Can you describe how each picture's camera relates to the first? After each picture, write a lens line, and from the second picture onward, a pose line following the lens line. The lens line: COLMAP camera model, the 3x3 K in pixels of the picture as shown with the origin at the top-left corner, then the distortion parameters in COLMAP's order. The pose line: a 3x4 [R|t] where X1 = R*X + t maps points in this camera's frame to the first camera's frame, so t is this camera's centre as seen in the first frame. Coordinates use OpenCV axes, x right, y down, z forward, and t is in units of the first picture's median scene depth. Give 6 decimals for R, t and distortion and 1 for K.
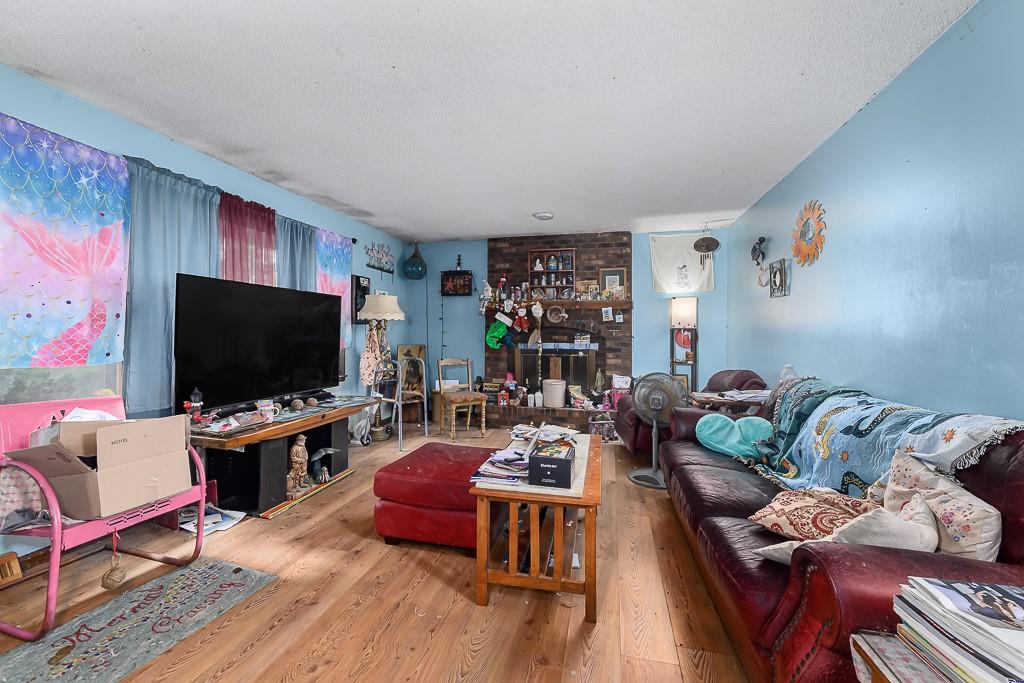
lens RADIAL K [[406.7, 0, 510.4], [0, 406.7, 337.1], [0, 0, 1]] dist [0.002825, 0.000058]
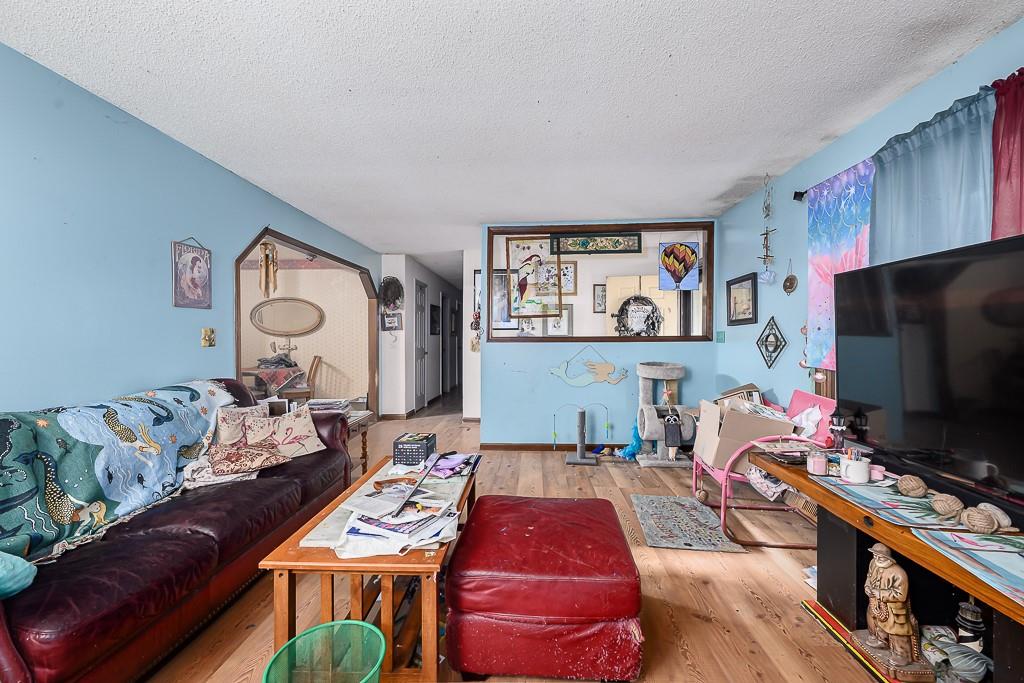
lens RADIAL K [[406.7, 0, 512.1], [0, 406.7, 342.6], [0, 0, 1]] dist [0.002825, 0.000058]
pose [[-0.983774, -0.004916, -0.179347, 0.037593], [-0.007006, 0.999915, 0.011025, -0.014246], [0.179278, 0.012102, -0.983724, 2.002834]]
